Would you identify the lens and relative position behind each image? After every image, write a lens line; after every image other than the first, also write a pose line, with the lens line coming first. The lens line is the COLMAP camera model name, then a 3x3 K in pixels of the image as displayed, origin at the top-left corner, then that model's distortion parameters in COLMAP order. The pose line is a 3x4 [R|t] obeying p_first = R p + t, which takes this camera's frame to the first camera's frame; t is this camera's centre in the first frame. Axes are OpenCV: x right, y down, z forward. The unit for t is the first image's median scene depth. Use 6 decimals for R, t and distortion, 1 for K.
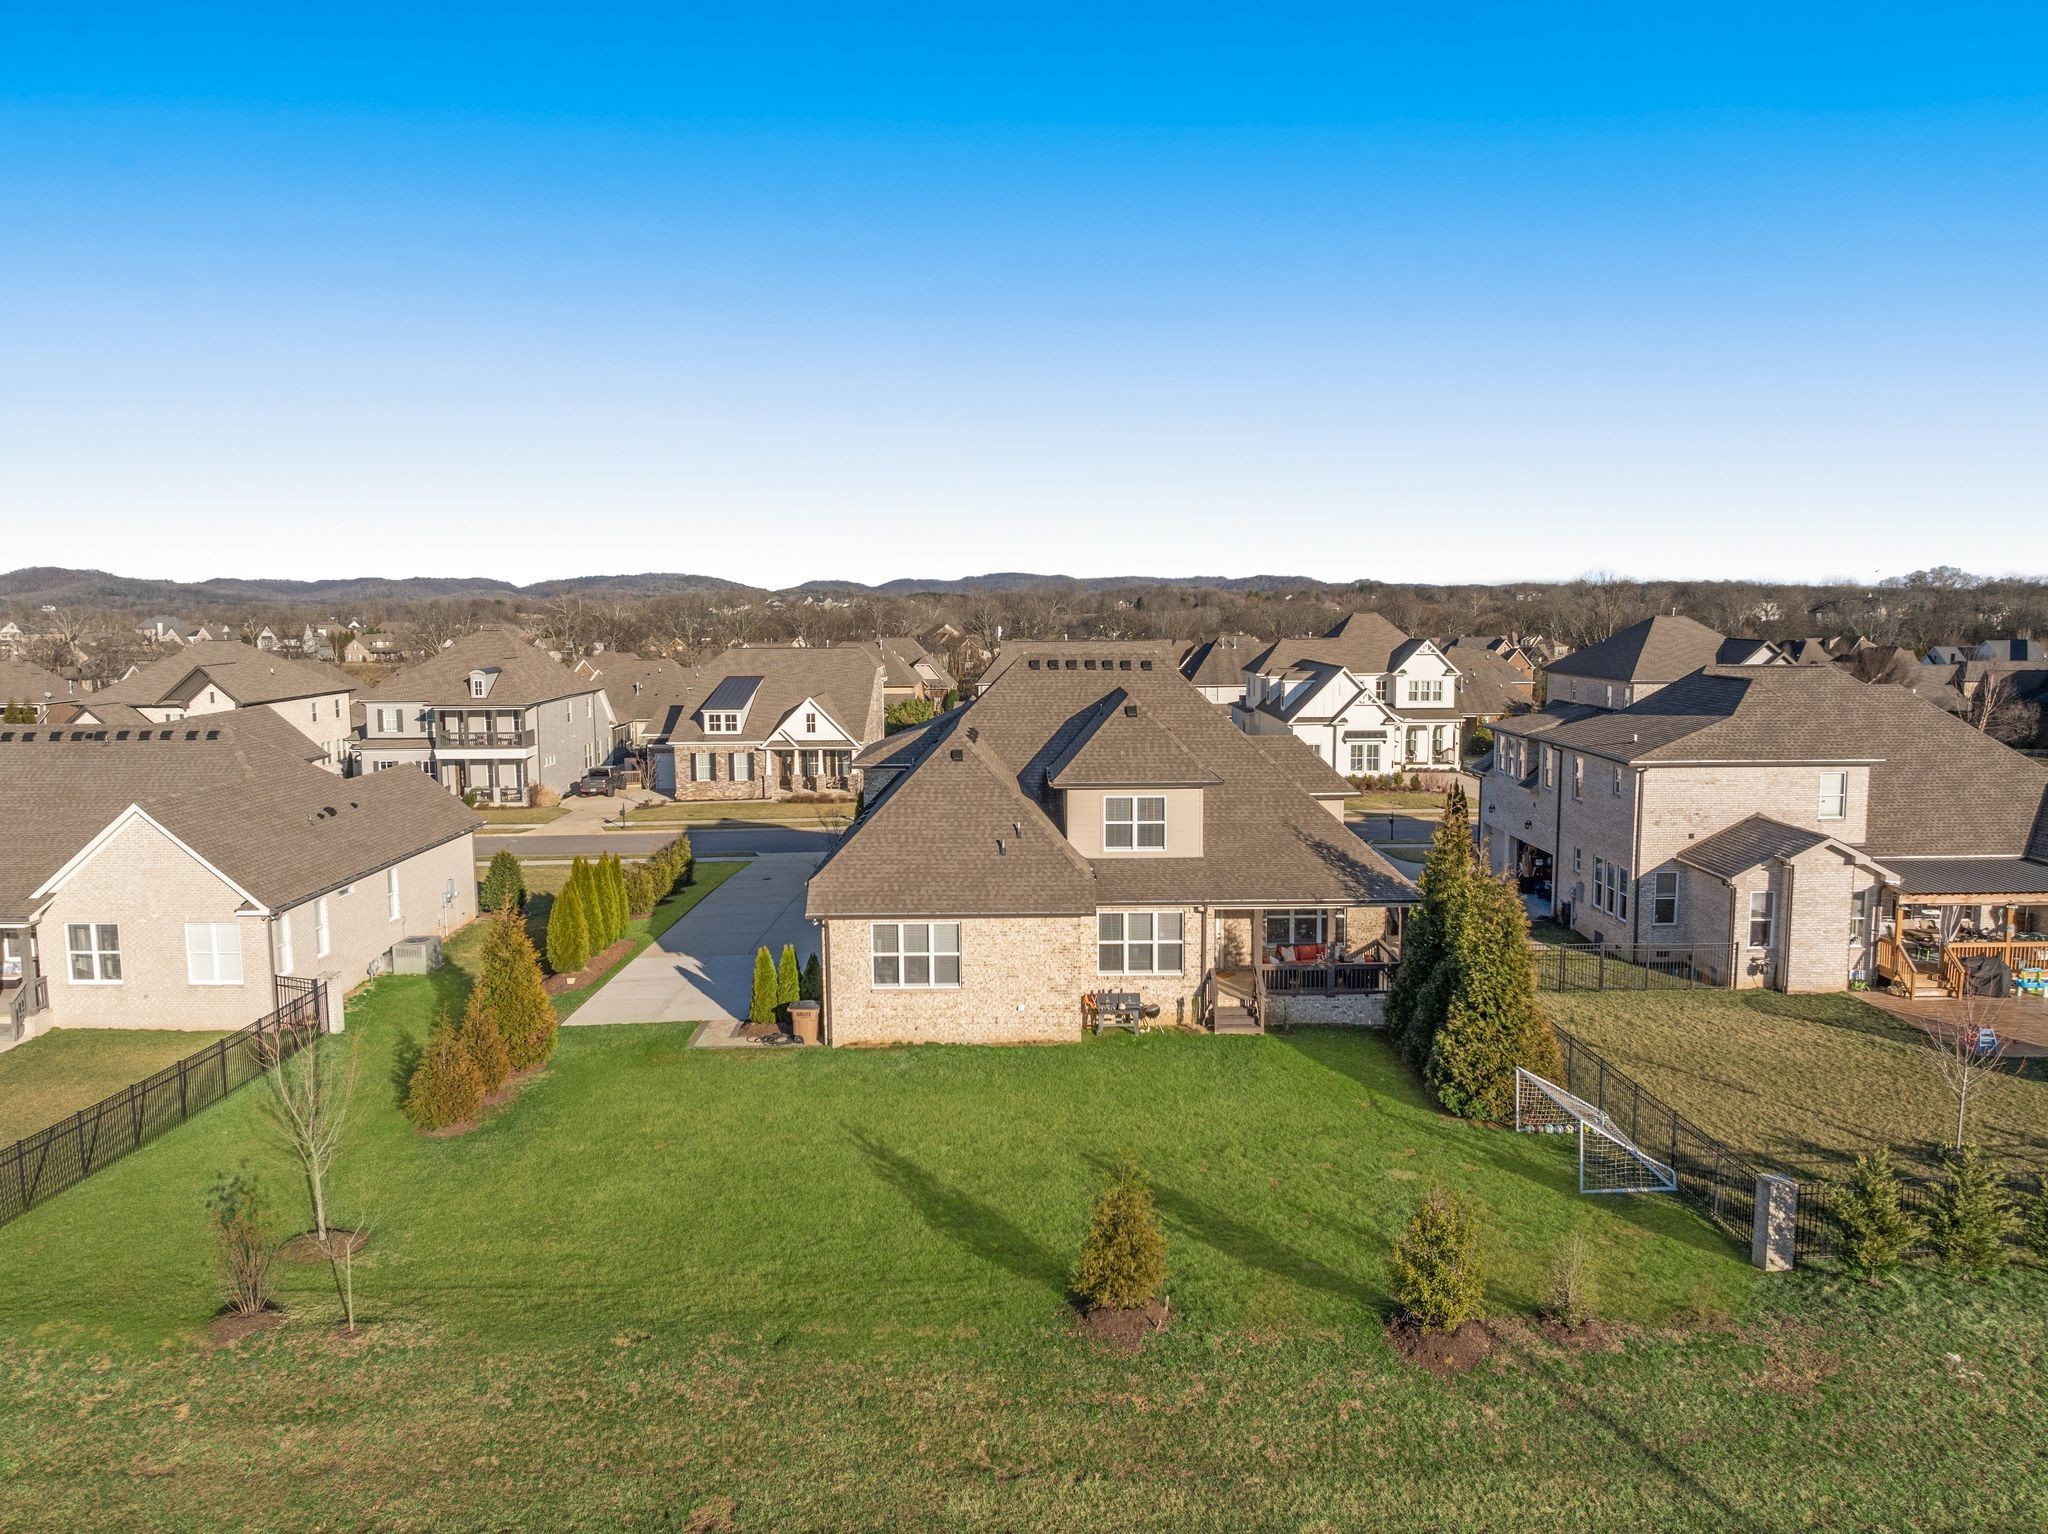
lens RADIAL K [[1445.1, 0, 1032.0], [0, 1445.1, 768.6], [0, 0, 1]] dist [-0.032410, -0.002738]
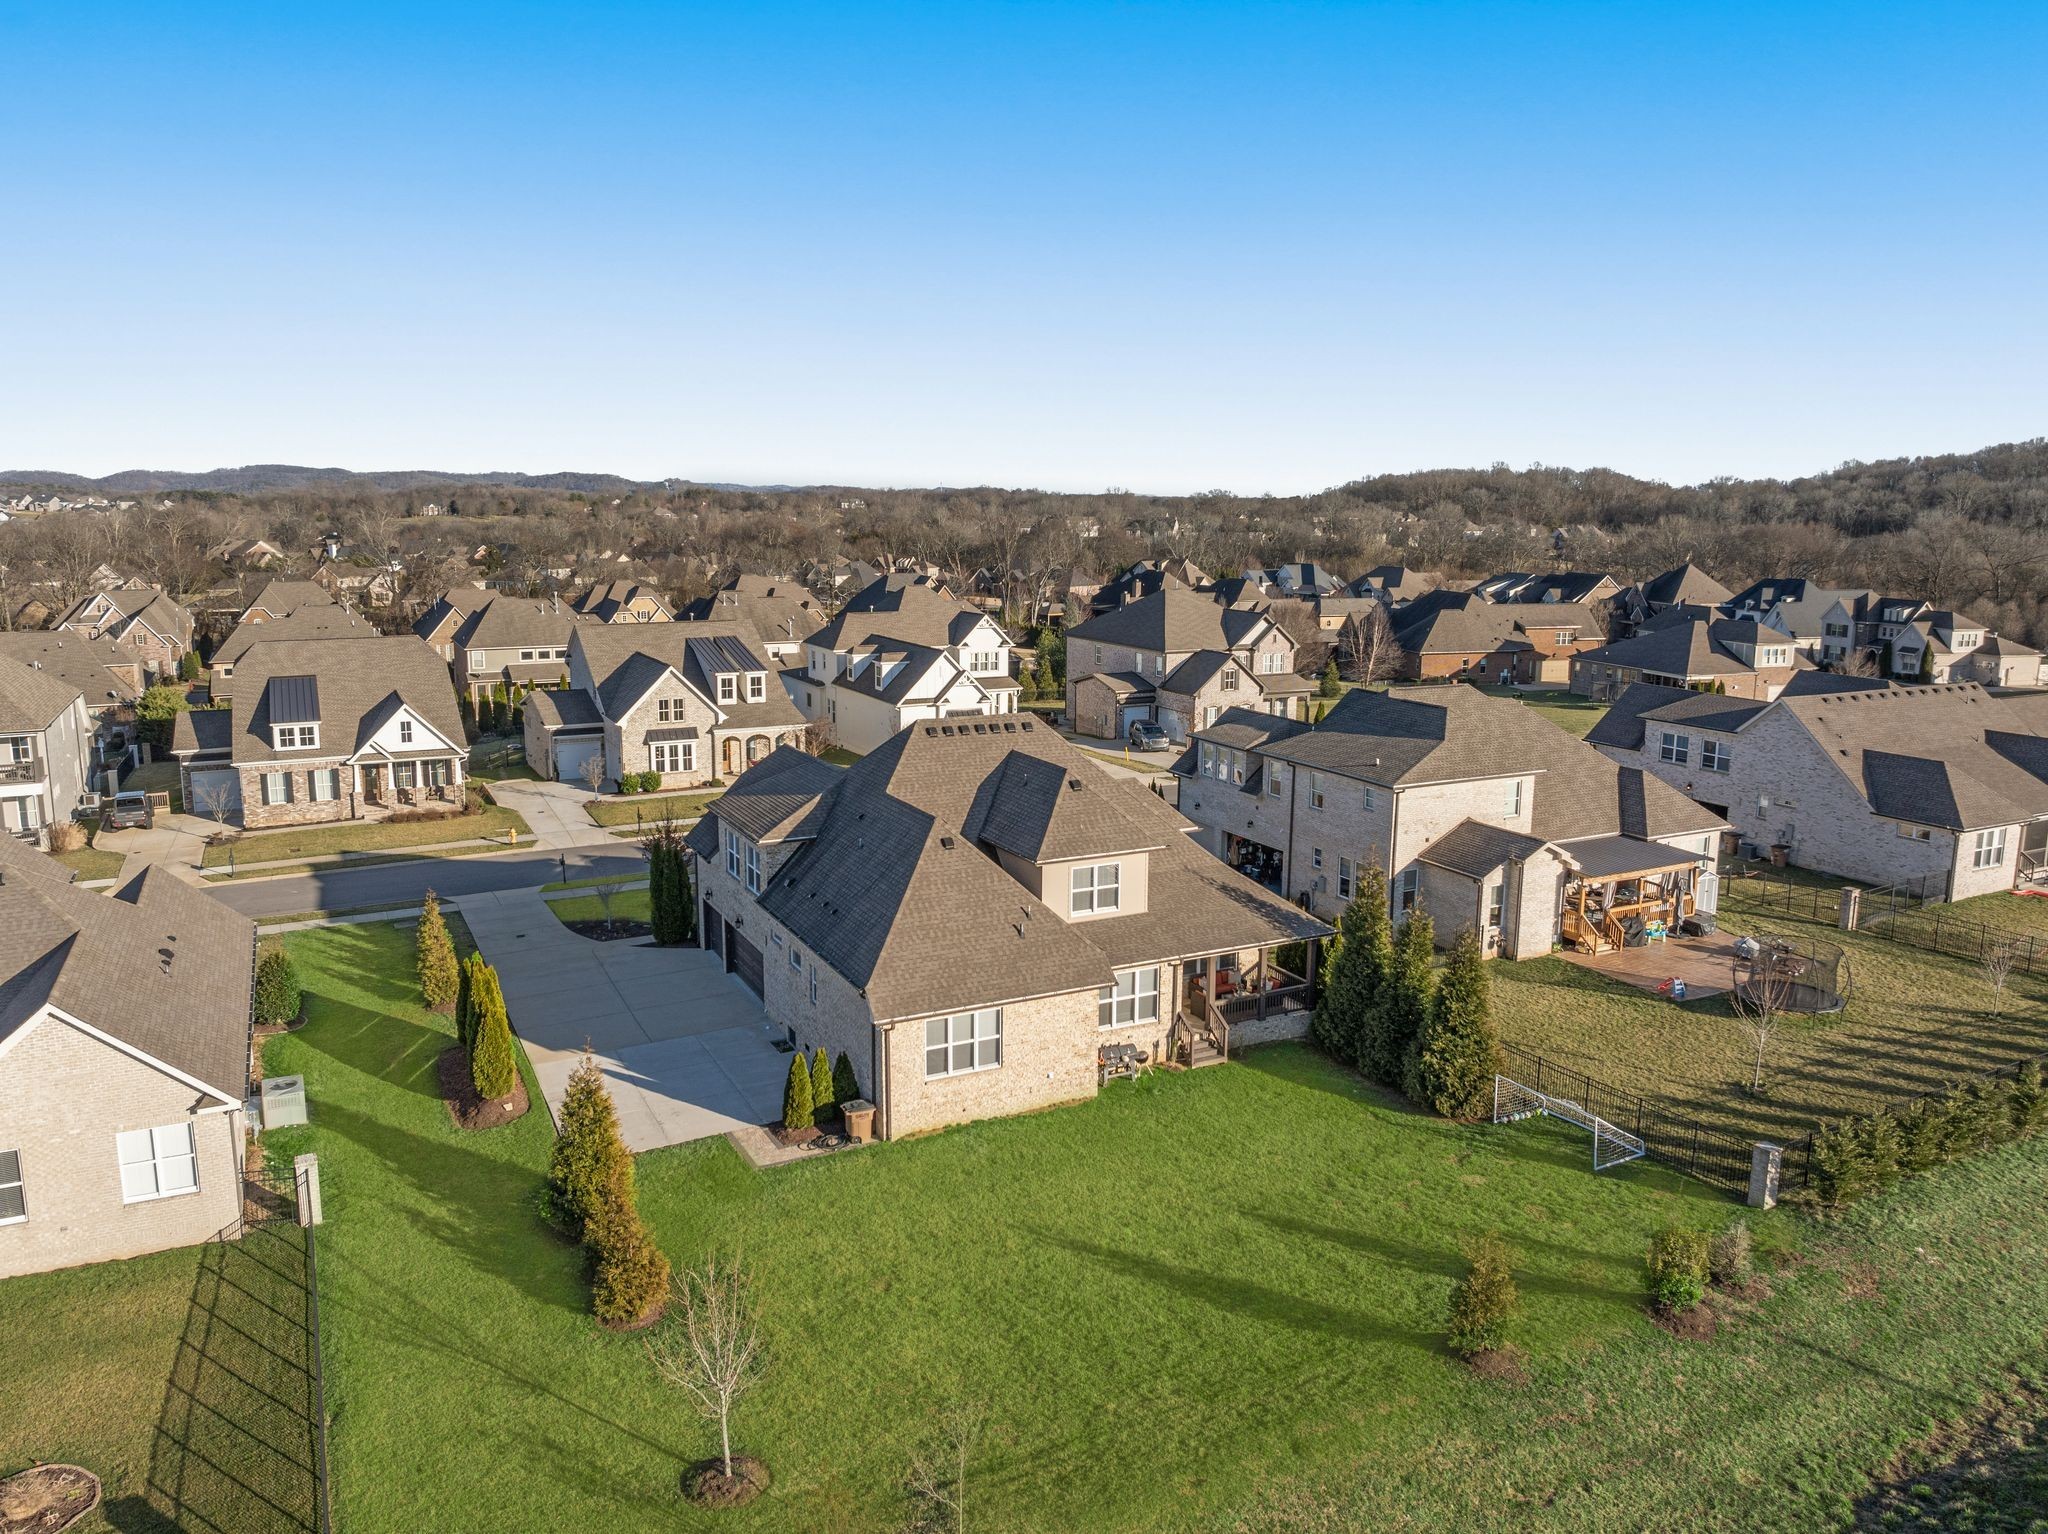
lens RADIAL K [[1445.1, 0, 1032.0], [0, 1445.1, 768.6], [0, 0, 1]] dist [-0.032410, -0.002738]
pose [[0.891606, -0.069064, 0.447515, -0.442768], [0.037817, 0.996205, 0.078399, -0.137109], [-0.451231, -0.052977, 0.890833, 0.036073]]
